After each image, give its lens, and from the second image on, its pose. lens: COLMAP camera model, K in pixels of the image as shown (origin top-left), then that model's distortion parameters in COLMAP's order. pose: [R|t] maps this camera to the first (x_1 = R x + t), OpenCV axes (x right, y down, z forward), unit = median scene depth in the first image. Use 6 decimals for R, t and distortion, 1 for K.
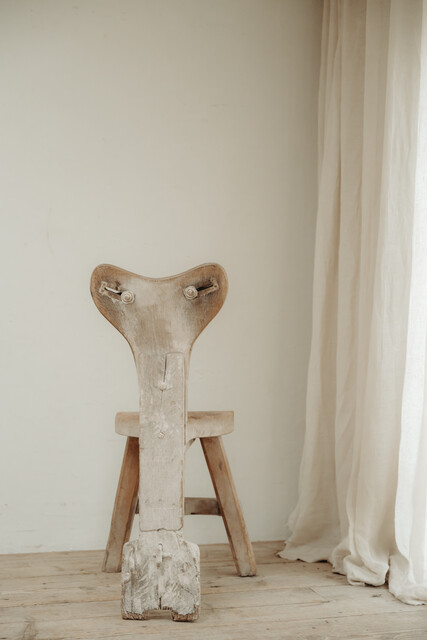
lens RADIAL K [[956.5, 0, 214.7], [0, 956.5, 320.0], [0, 0, 1]] dist [-0.085213, 0.000000]
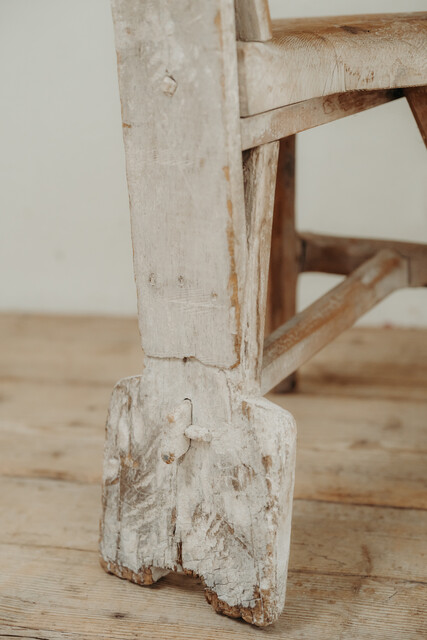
lens RADIAL K [[1069.5, 0, 214.1], [0, 1069.5, 314.8], [0, 0, 1]] dist [-0.020641, 0.000000]
pose [[0.849395, 0.115057, -0.515063, 0.152620], [0.063870, 0.946362, 0.316731, 0.081666], [0.523879, -0.301927, 0.796487, 0.704439]]
